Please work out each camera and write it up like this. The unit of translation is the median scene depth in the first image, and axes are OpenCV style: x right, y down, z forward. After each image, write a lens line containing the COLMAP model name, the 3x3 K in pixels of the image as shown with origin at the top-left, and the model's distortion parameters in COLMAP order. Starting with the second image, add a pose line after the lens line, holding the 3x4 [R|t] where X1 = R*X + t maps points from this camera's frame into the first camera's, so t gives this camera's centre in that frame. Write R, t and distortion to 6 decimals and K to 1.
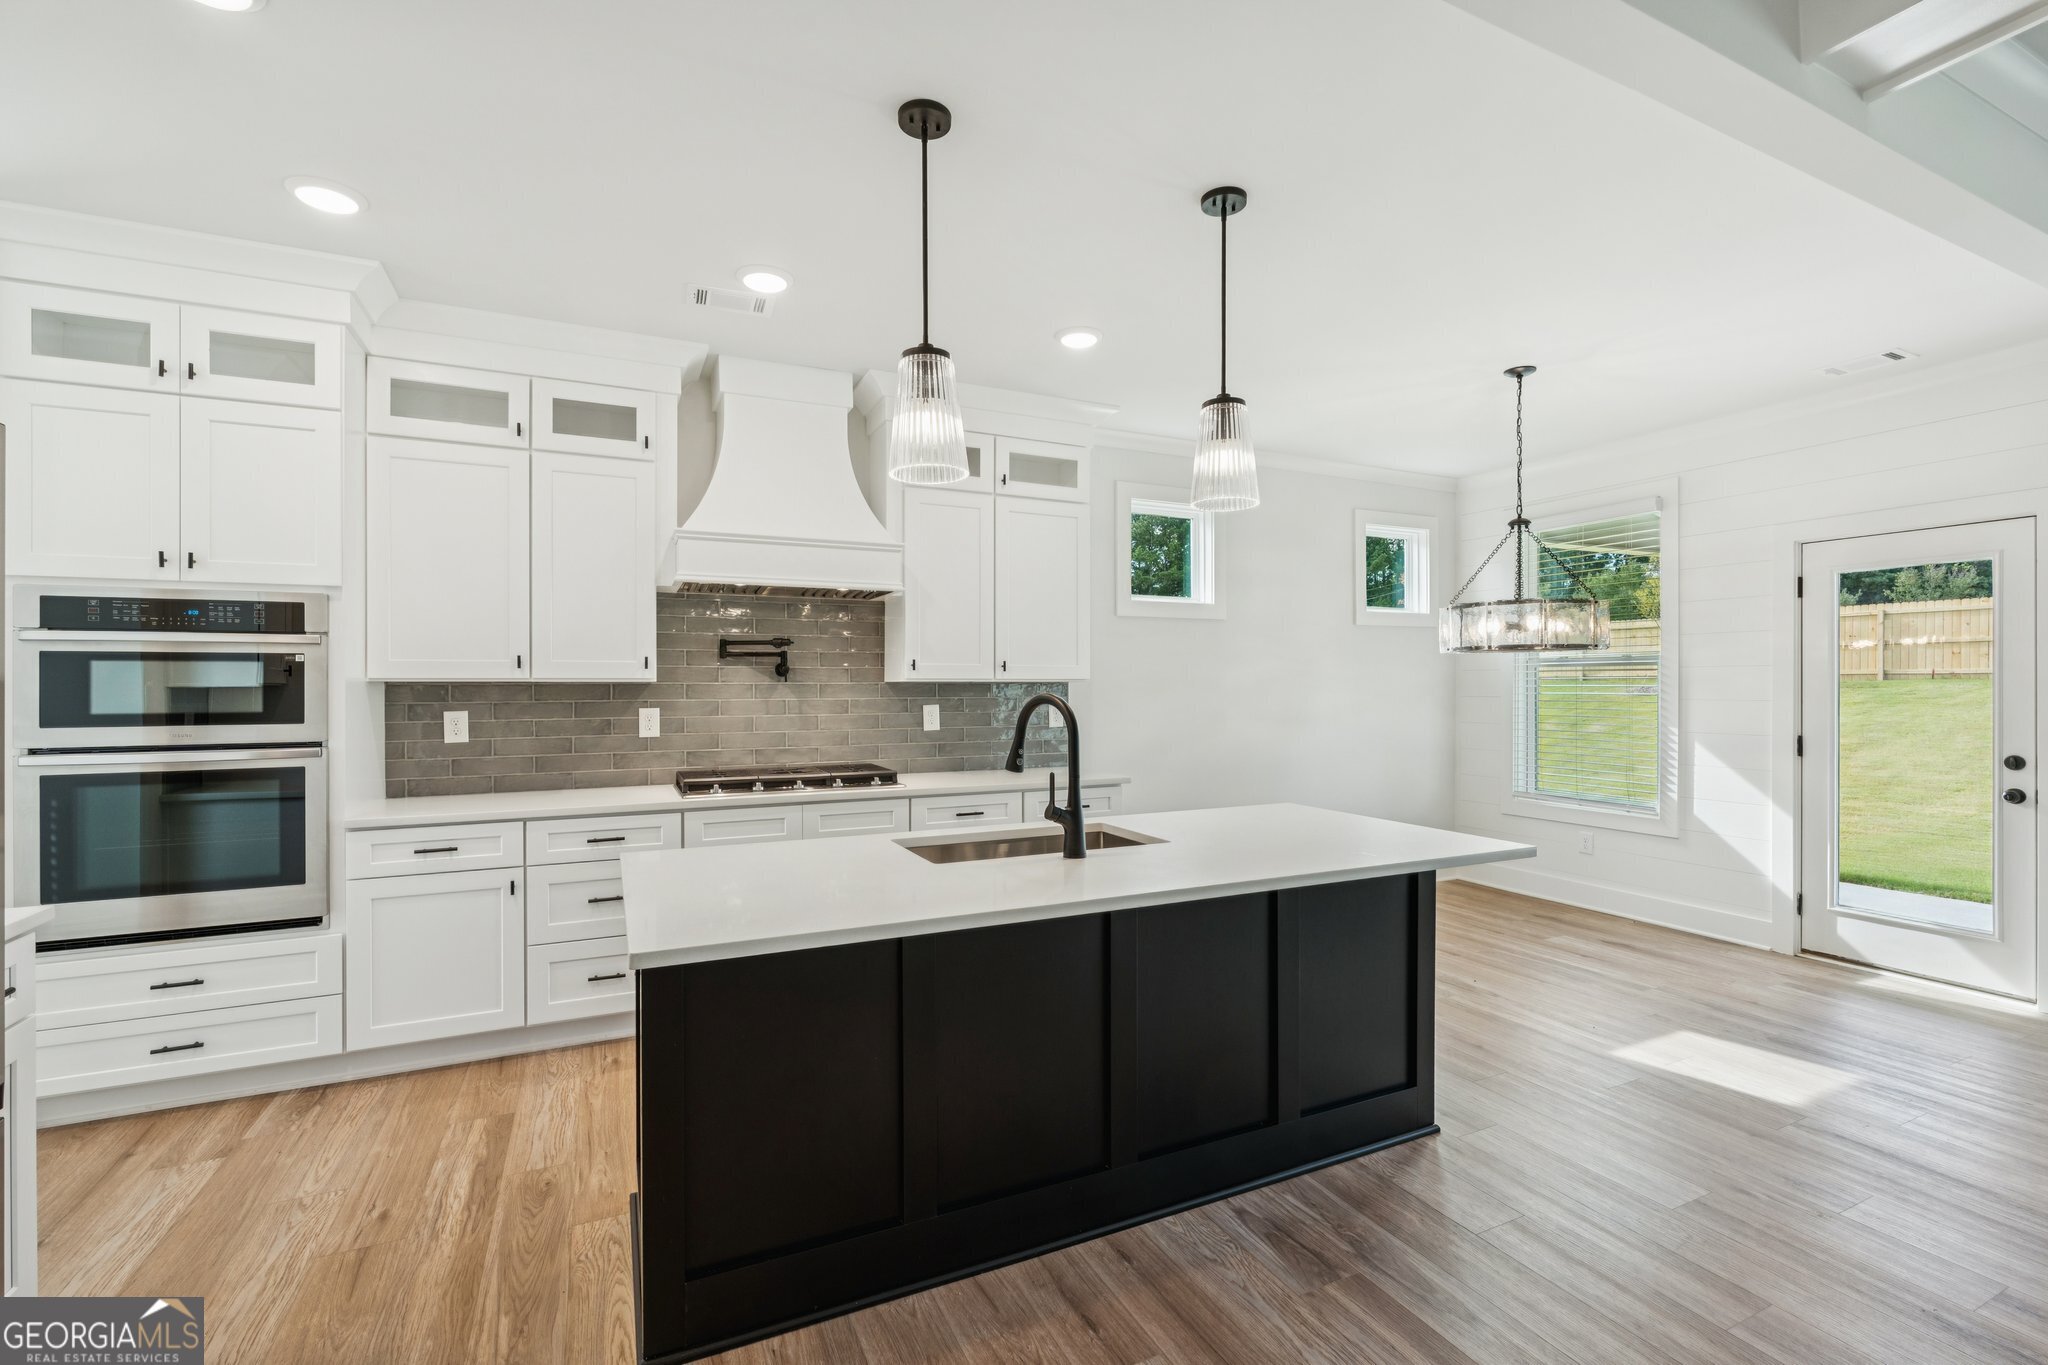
lens RADIAL K [[891.3, 0, 1028.1], [0, 891.3, 688.4], [0, 0, 1]] dist [-0.004665, 0.000794]
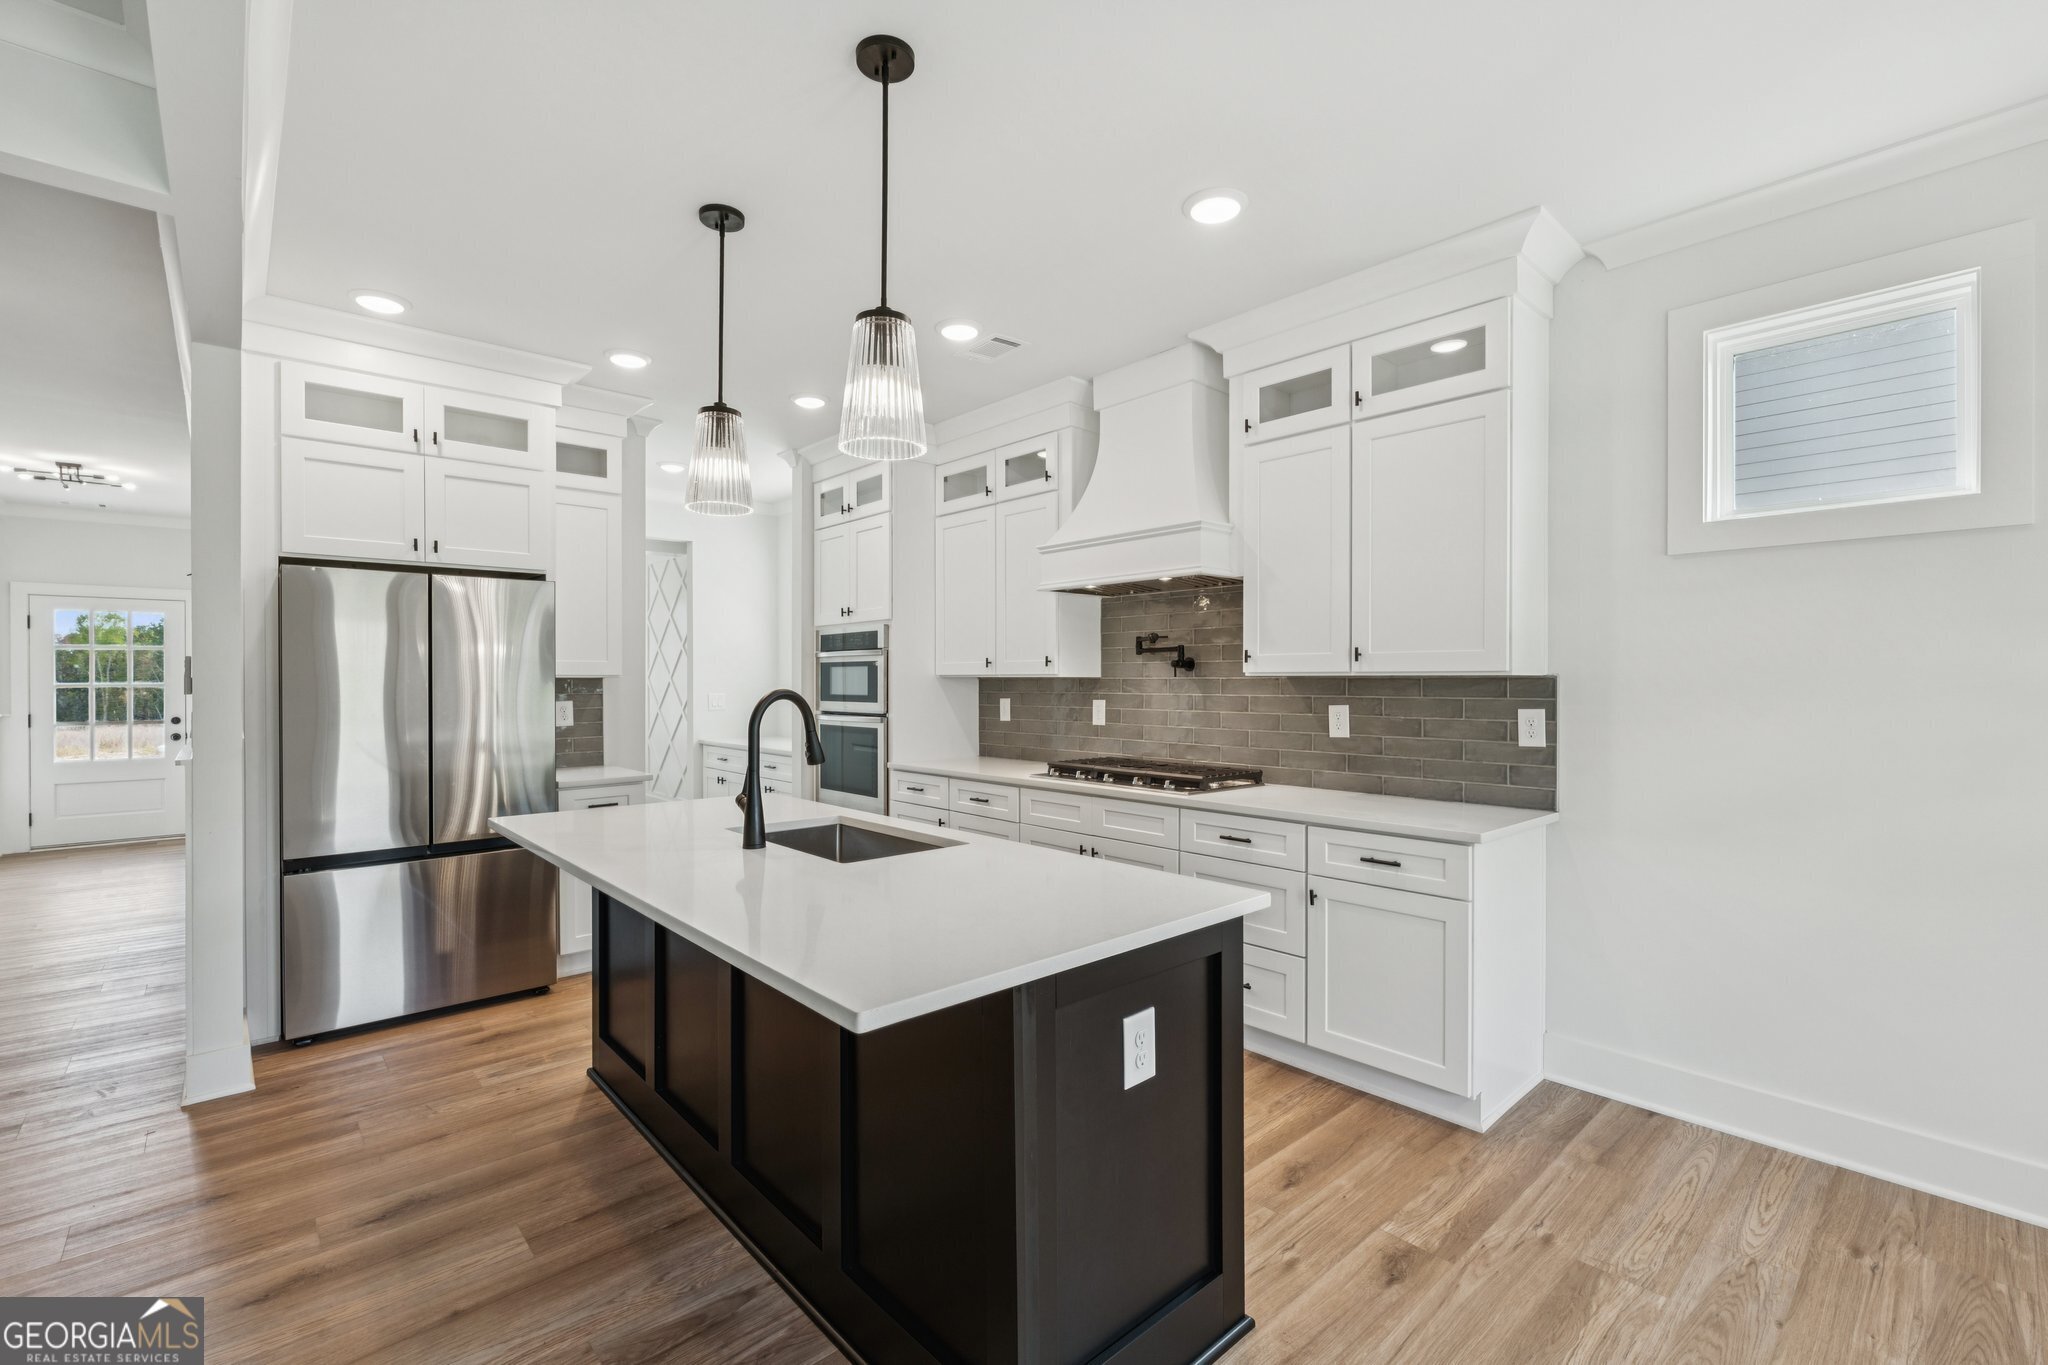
lens RADIAL K [[891.3, 0, 1017.4], [0, 891.3, 685.0], [0, 0, 1]] dist [-0.004665, 0.000794]
pose [[0.285775, 0.004125, -0.958288, 0.648561], [-0.005779, 0.999980, 0.002581, 0.000422], [0.958279, 0.004801, 0.285793, 0.574814]]
